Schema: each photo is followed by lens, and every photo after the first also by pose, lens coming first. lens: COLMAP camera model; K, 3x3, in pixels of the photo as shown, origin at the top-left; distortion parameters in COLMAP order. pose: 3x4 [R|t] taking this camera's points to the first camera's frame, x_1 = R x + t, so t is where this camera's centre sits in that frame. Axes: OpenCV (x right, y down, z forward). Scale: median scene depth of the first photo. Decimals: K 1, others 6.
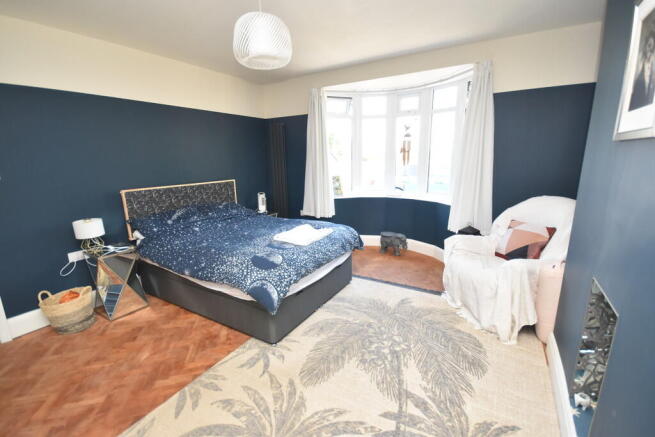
lens RADIAL K [[289.1, 0, 328.9], [0, 289.1, 219.5], [0, 0, 1]] dist [-0.002016, -0.000024]
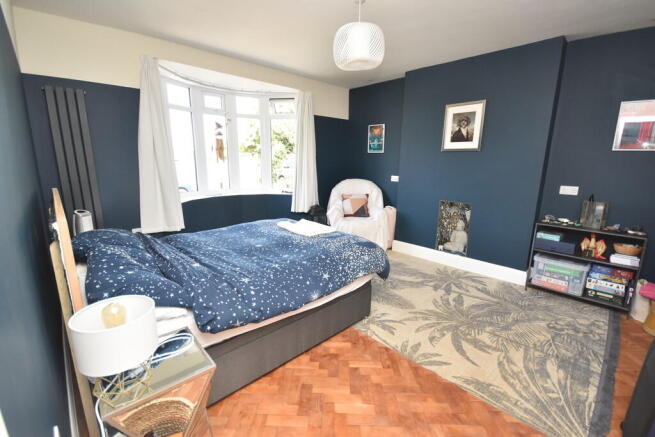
lens RADIAL K [[289.1, 0, 328.3], [0, 289.1, 219.1], [0, 0, 1]] dist [-0.002016, -0.000024]
pose [[0.260553, -0.172903, 0.949851, -1.030486], [0.188267, 0.974045, 0.125664, -0.090437], [-0.946926, 0.146083, 0.286342, 0.634157]]
